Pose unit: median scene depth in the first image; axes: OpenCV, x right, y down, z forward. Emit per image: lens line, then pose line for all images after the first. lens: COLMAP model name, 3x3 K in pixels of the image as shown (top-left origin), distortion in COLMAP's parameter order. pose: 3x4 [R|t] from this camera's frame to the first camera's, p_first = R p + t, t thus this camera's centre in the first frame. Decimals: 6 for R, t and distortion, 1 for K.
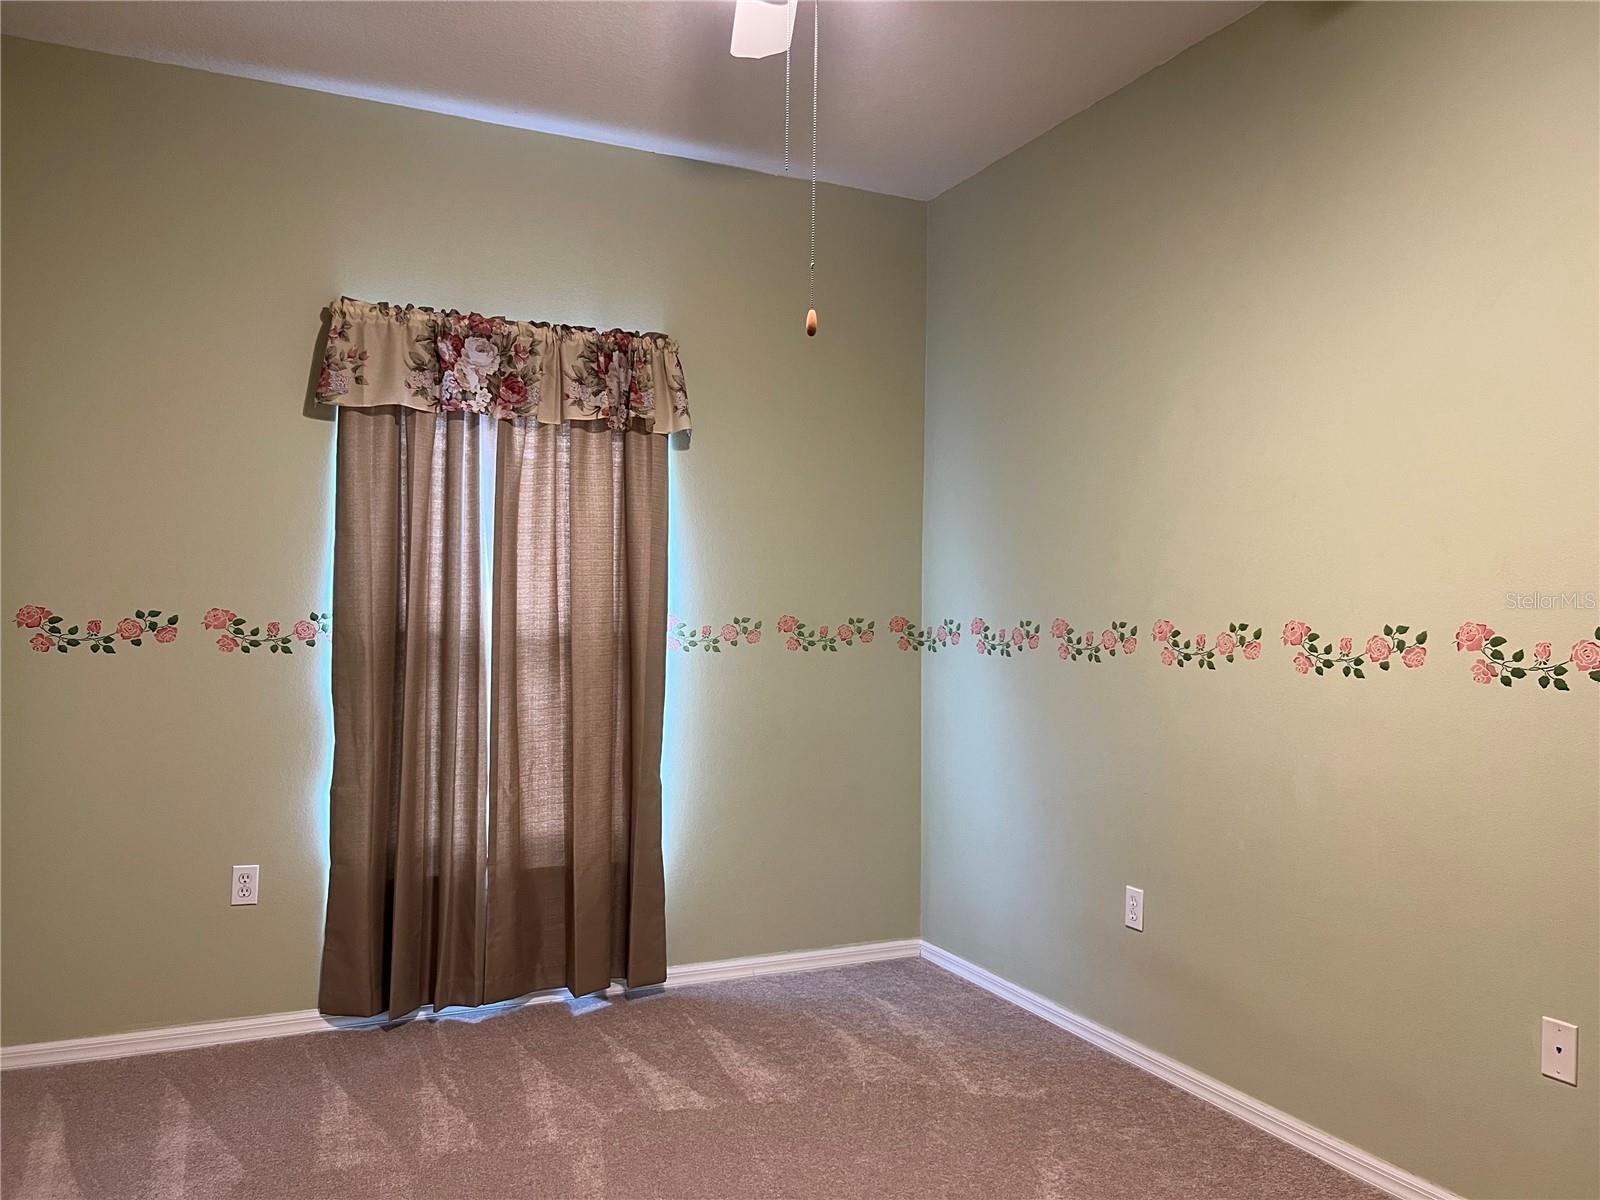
lens RADIAL K [[1218.1, 0, 804.5], [0, 1218.1, 590.7], [0, 0, 1]] dist [0.034340, -0.022806]
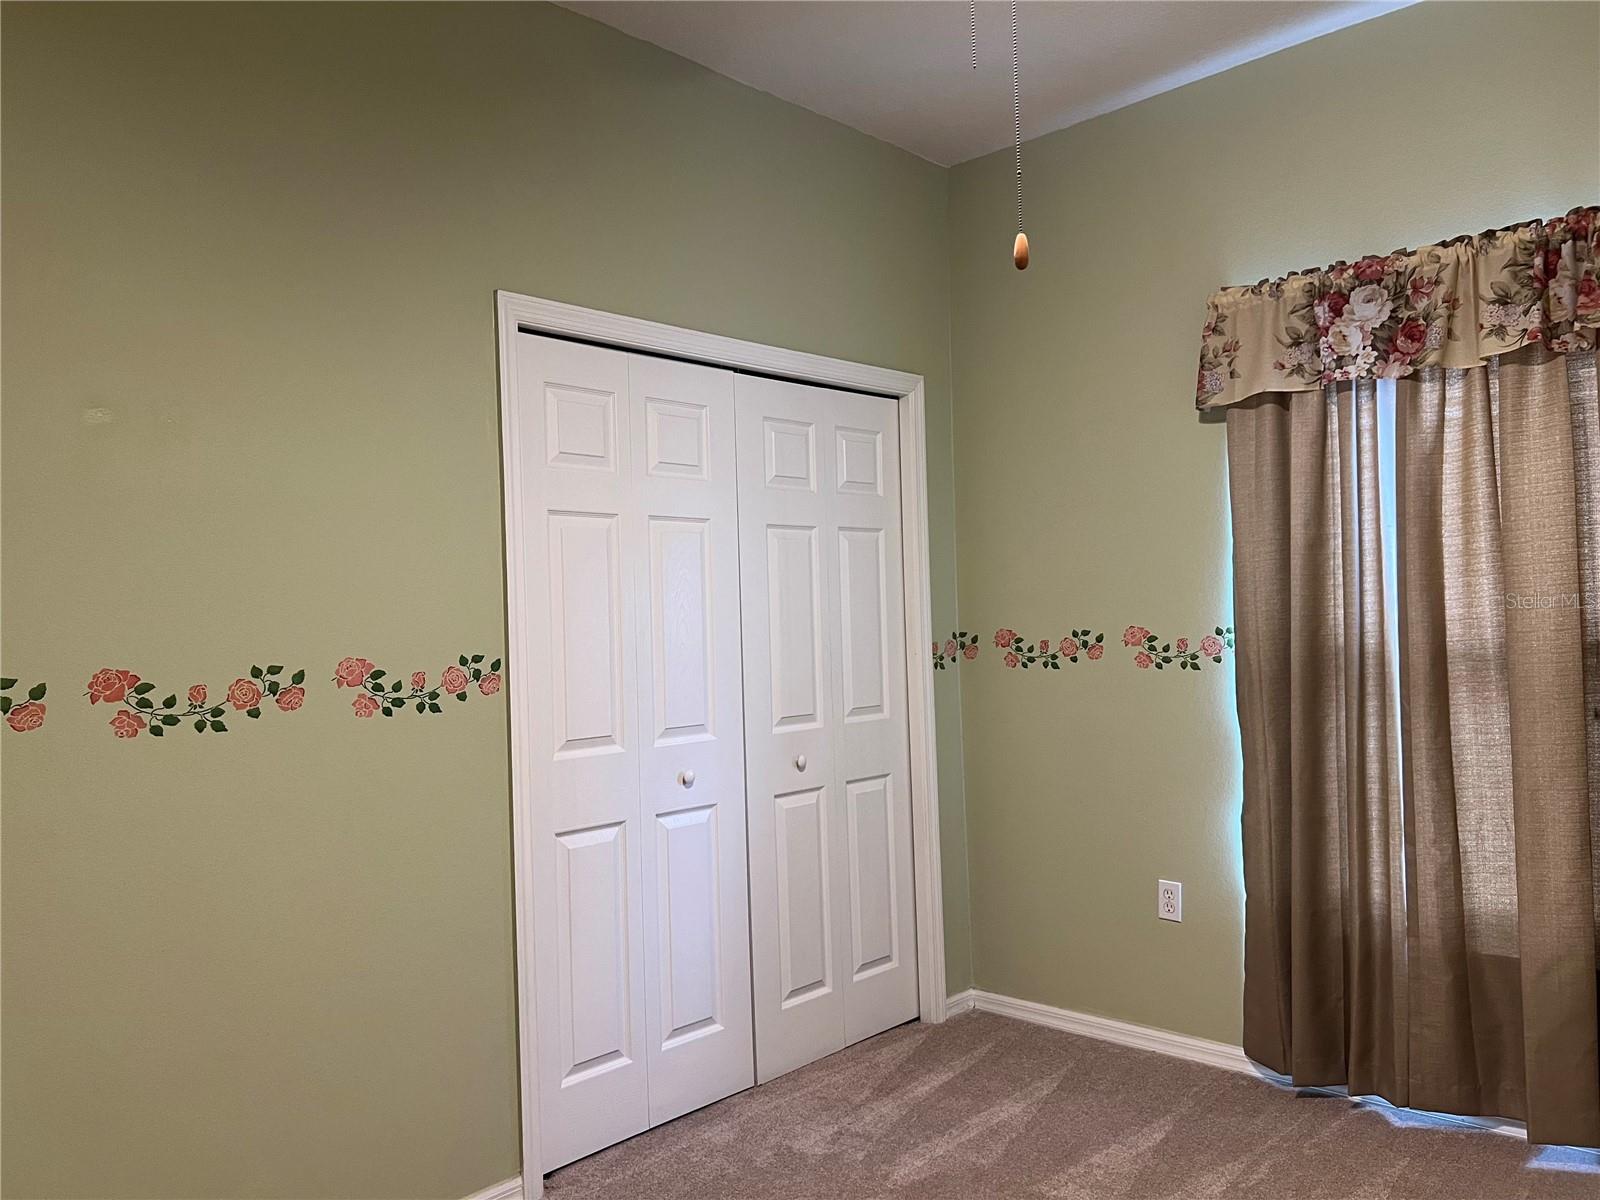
lens RADIAL K [[1218.1, 0, 802.1], [0, 1218.1, 611.7], [0, 0, 1]] dist [0.034340, -0.022806]
pose [[0.360903, -0.040664, -0.931716, 0.360125], [0.045937, 0.998611, -0.025790, 0.015120], [0.931471, -0.033493, 0.362270, 0.347863]]
